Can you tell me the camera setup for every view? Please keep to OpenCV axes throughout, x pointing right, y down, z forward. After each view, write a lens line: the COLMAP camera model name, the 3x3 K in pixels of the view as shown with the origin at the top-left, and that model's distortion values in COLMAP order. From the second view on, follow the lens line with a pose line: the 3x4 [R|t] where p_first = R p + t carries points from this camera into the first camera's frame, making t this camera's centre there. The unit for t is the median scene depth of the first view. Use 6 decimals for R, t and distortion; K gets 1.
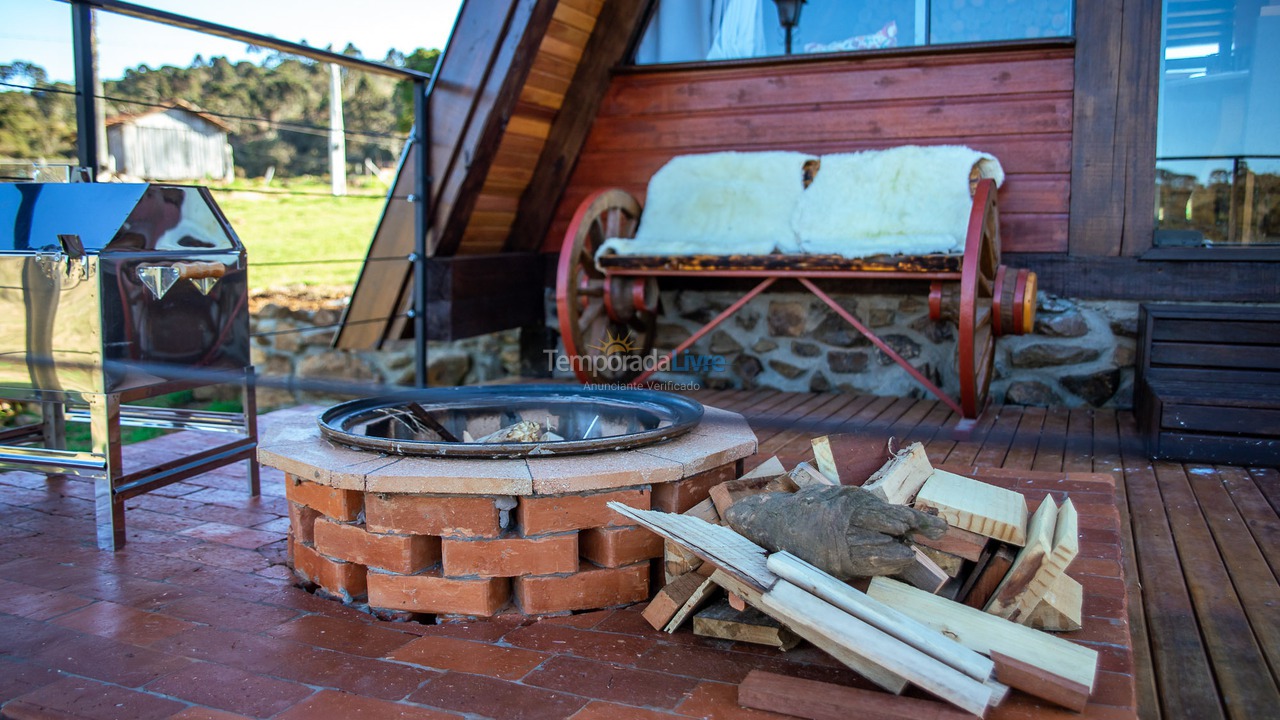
lens RADIAL K [[1043.1, 0, 639.1], [0, 1043.1, 362.3], [0, 0, 1]] dist [-0.123306, 0.110544]
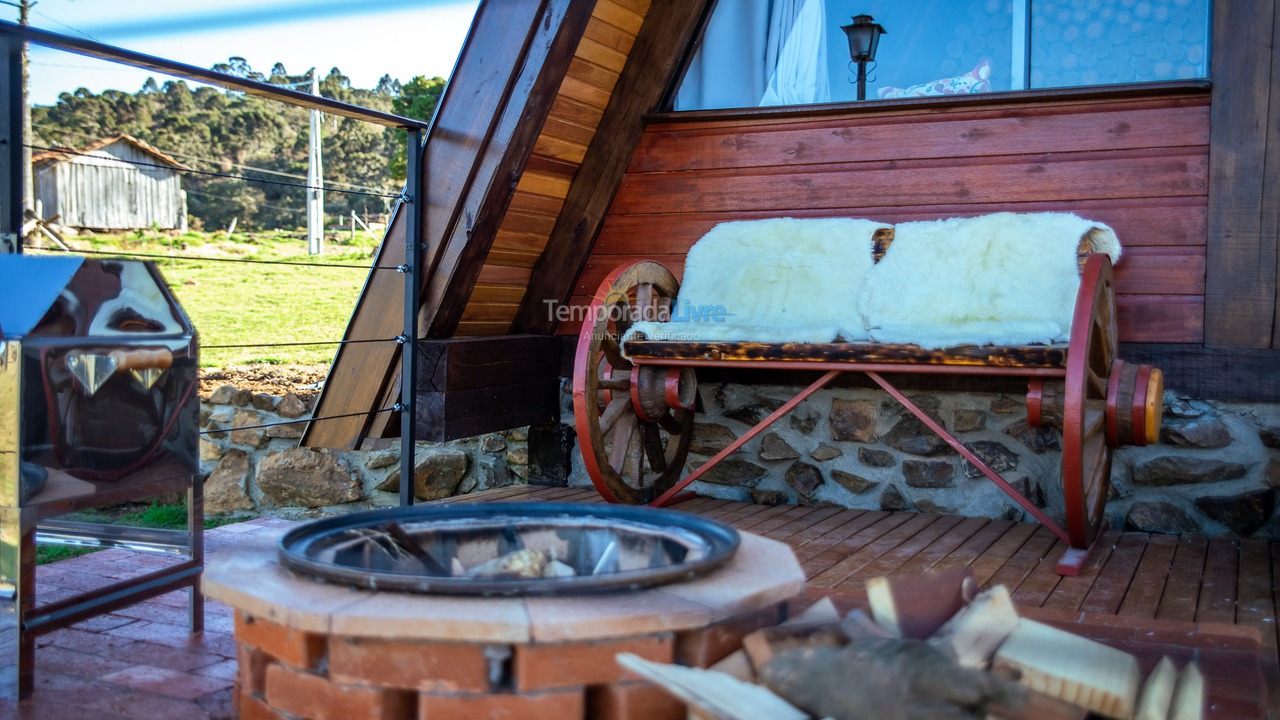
lens RADIAL K [[1280.5, 0, 640.0], [0, 1280.5, 360.0], [0, 0, 1]] dist [-0.060532, 0.135330]
pose [[0.999399, 0.014602, -0.031436, 0.005634], [-0.017040, 0.996750, -0.078734, -0.007379], [0.030184, 0.079222, 0.996400, -0.013789]]
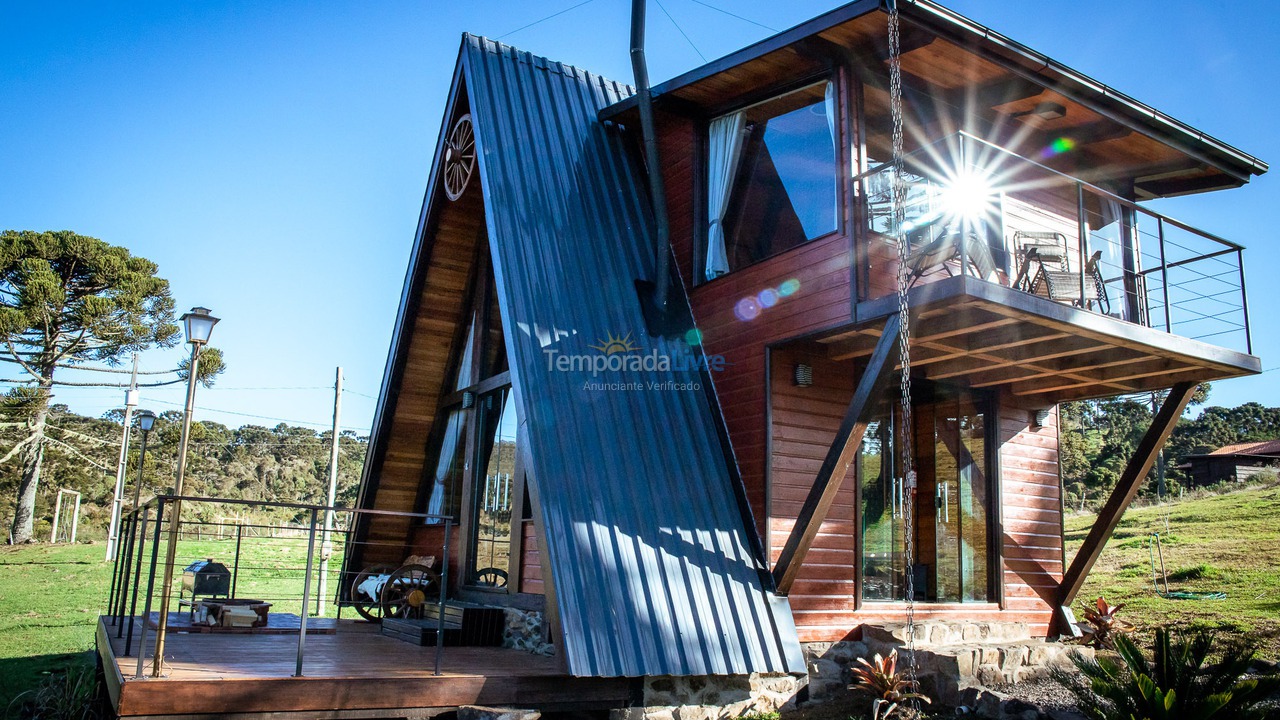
lens RADIAL K [[962.5, 0, 640.0], [0, 962.5, 360.0], [0, 0, 1]] dist [-0.116039, 0.102750]
pose [[0.816831, -0.093271, -0.569286, 2.701022], [-0.102400, 0.947728, -0.302201, 0.070885], [0.567715, 0.305142, 0.764583, -1.246368]]
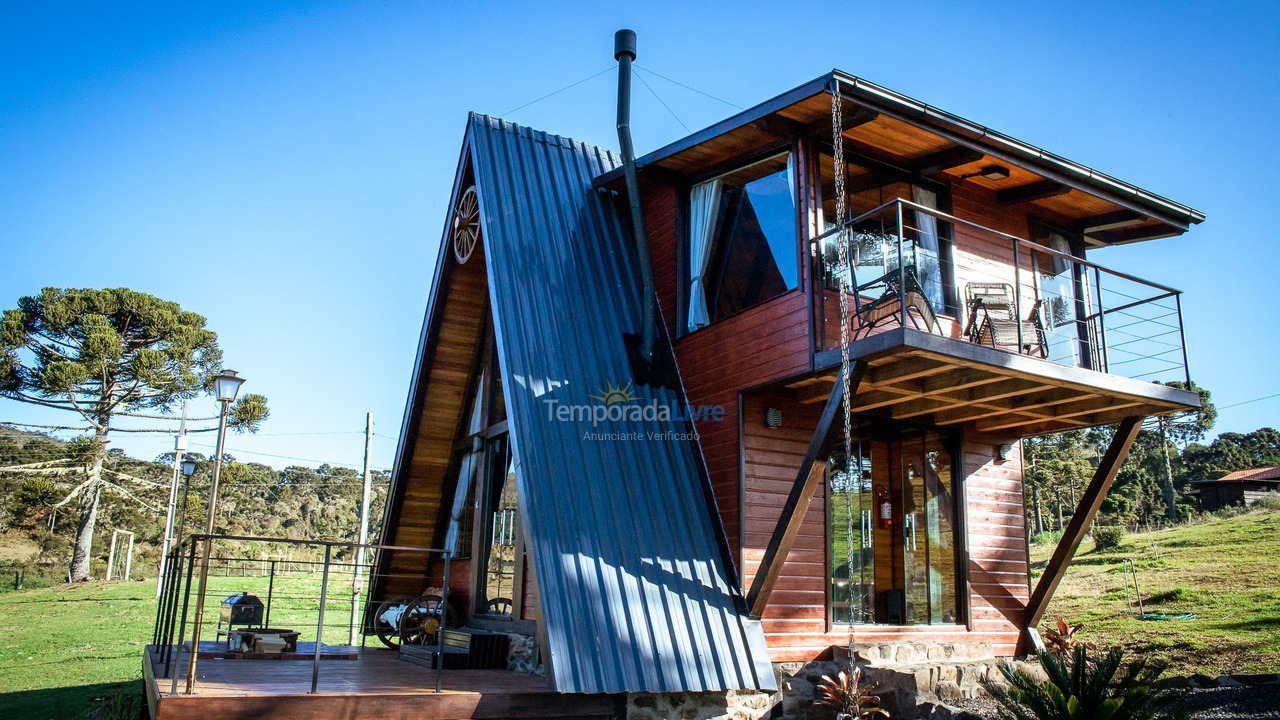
lens RADIAL K [[925.3, 0, 639.5], [0, 925.3, 356.5], [0, 0, 1]] dist [-0.118688, 0.107347]
pose [[0.797582, -0.134007, -0.588137, 2.897153], [-0.094816, 0.935039, -0.341631, 0.085755], [0.595712, 0.328244, 0.733064, -1.310070]]
